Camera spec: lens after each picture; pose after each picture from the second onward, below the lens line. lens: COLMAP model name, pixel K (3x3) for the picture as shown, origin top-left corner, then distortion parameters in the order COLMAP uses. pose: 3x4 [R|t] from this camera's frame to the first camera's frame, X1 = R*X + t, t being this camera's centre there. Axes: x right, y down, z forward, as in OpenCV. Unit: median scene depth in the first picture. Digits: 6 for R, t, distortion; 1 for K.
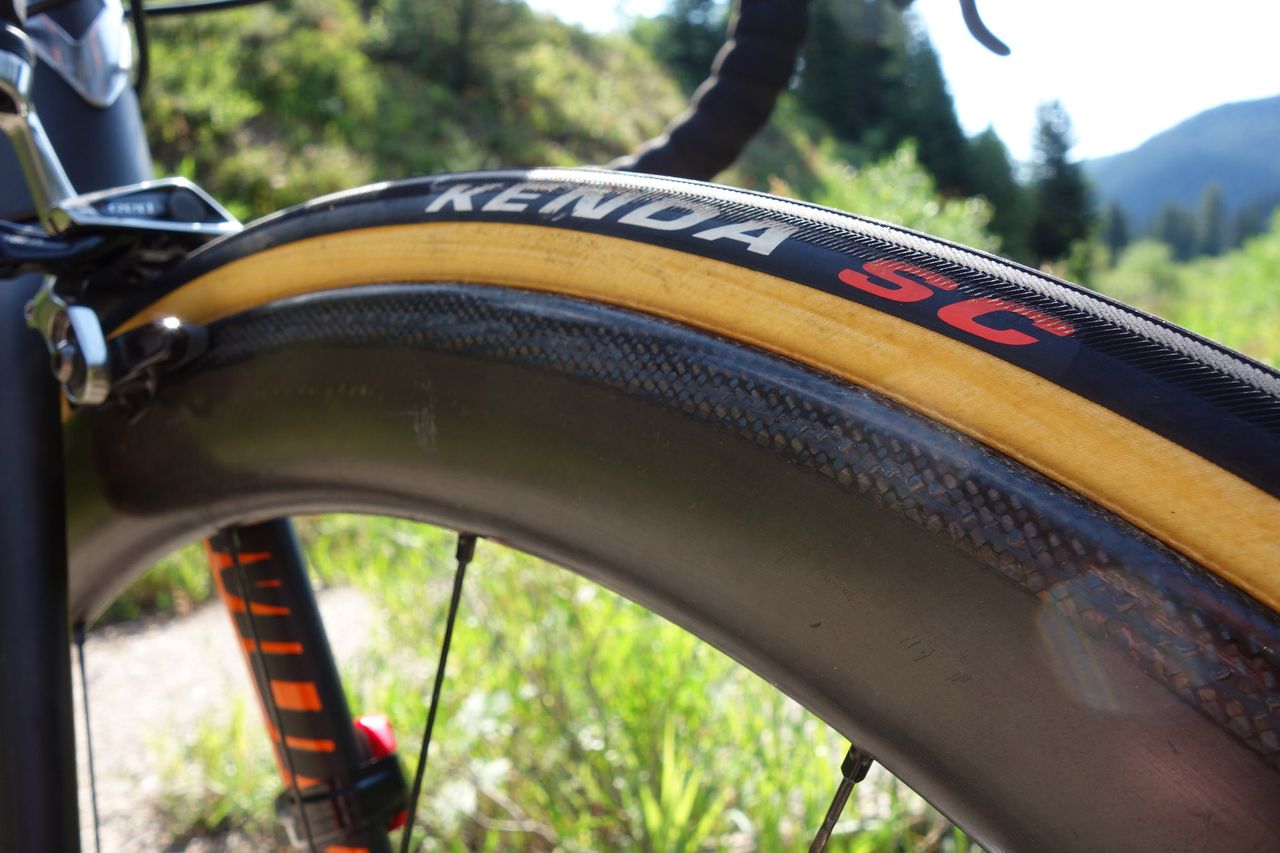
lens RADIAL K [[999.8, 0, 639.2], [0, 999.8, 426.5], [0, 0, 1]] dist [-0.017646, -0.006327]
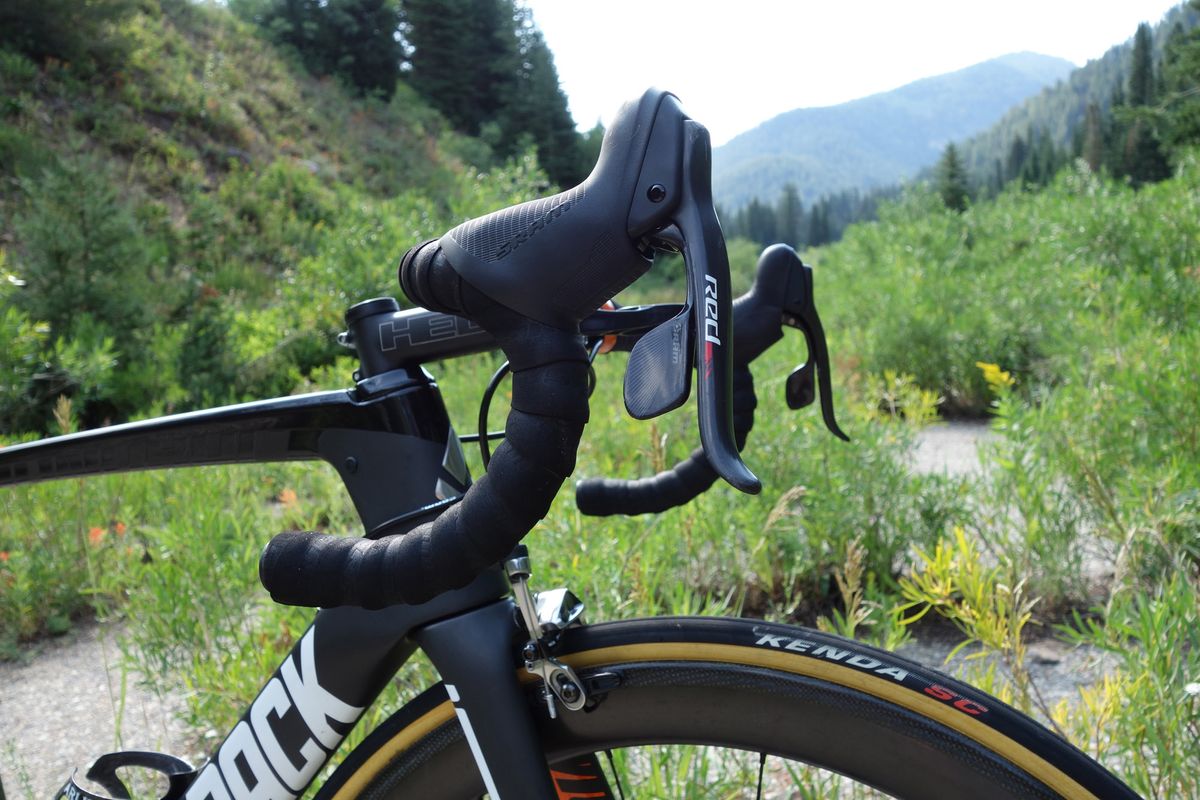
lens RADIAL K [[1056.5, 0, 602.5], [0, 1056.5, 398.6], [0, 0, 1]] dist [-0.001229, 0.017143]
pose [[0.939374, -0.021485, 0.342221, -1.559180], [0.024366, 0.999695, -0.004122, -0.866704], [-0.342028, 0.012211, 0.939611, -1.588098]]
